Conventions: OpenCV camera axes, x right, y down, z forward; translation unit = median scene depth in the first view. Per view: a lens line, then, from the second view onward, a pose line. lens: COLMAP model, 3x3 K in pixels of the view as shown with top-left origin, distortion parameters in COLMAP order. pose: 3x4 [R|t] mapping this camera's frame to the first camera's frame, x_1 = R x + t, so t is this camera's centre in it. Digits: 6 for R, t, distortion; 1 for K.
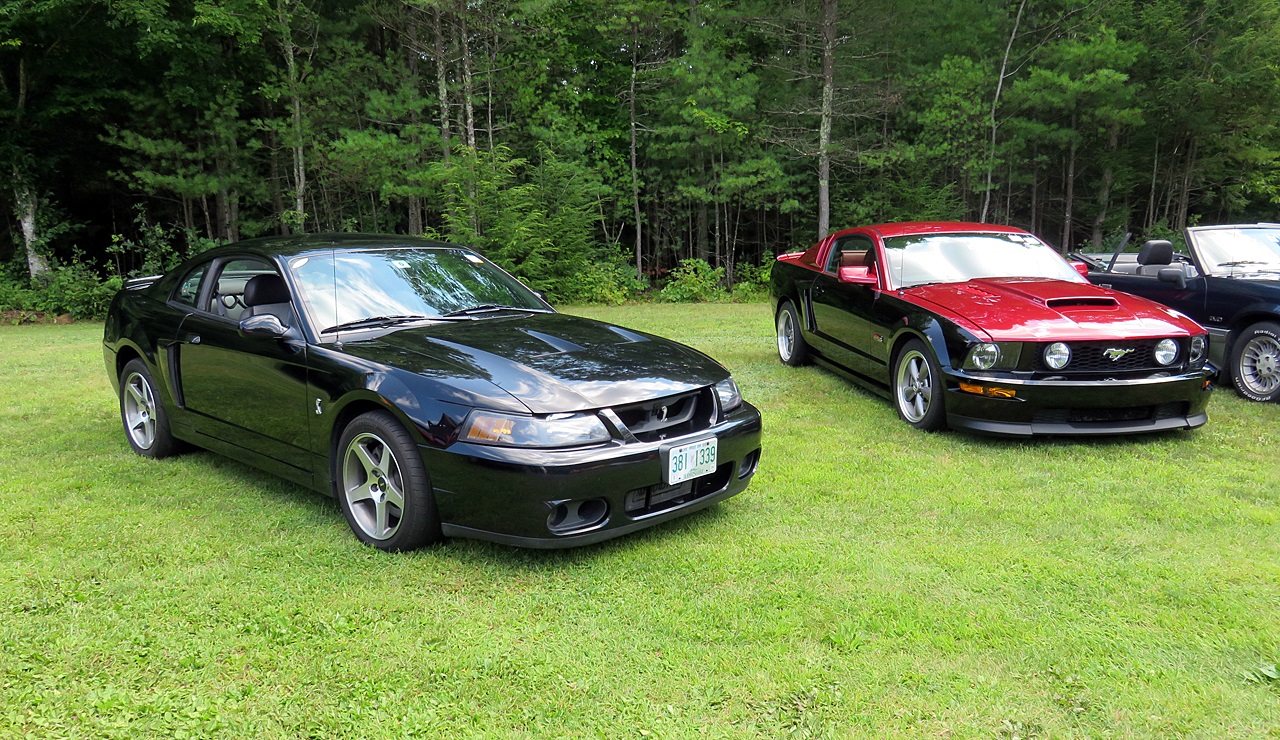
lens RADIAL K [[1010.3, 0, 646.0], [0, 1010.3, 376.3], [0, 0, 1]] dist [-0.009877, 0.003849]
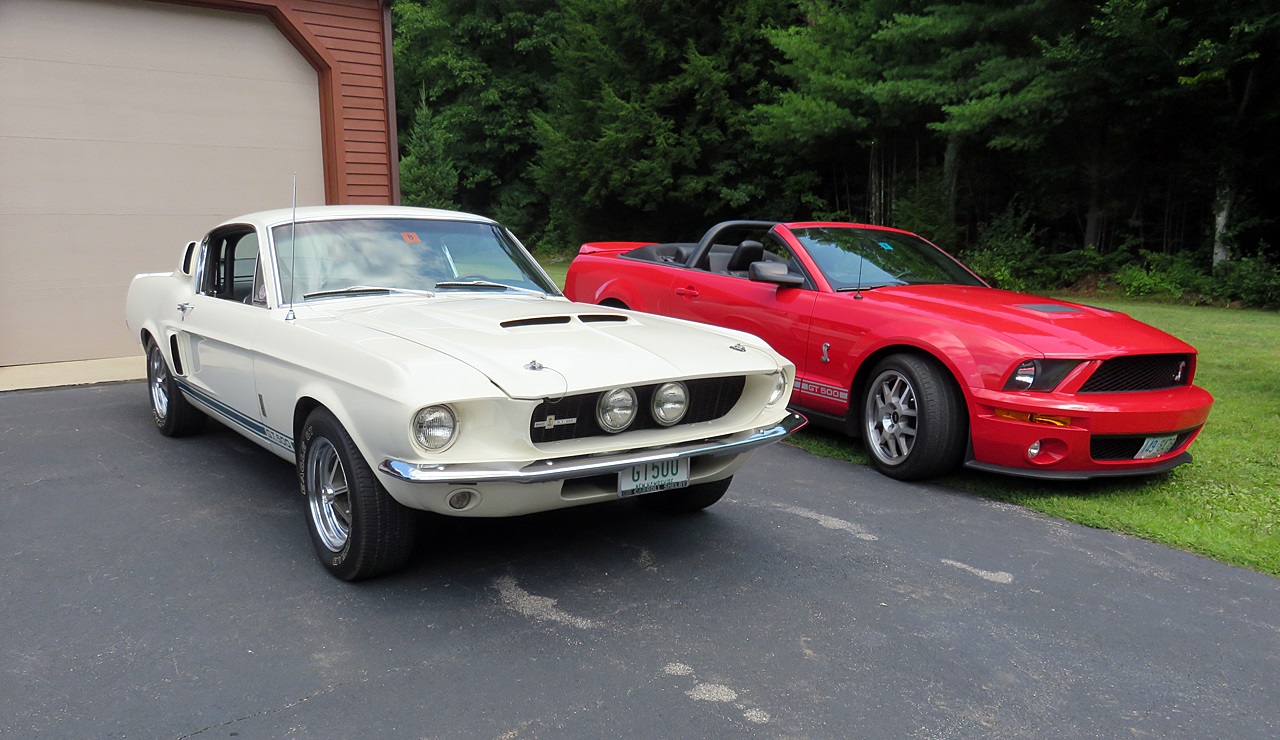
lens RADIAL K [[1010.3, 0, 637.9], [0, 1010.3, 379.0], [0, 0, 1]] dist [-0.009877, 0.003849]
pose [[0.503256, 0.165477, -0.848146, 0.039741], [-0.158182, 0.982551, 0.097841, 0.018267], [0.849536, 0.084922, 0.520650, -0.121304]]
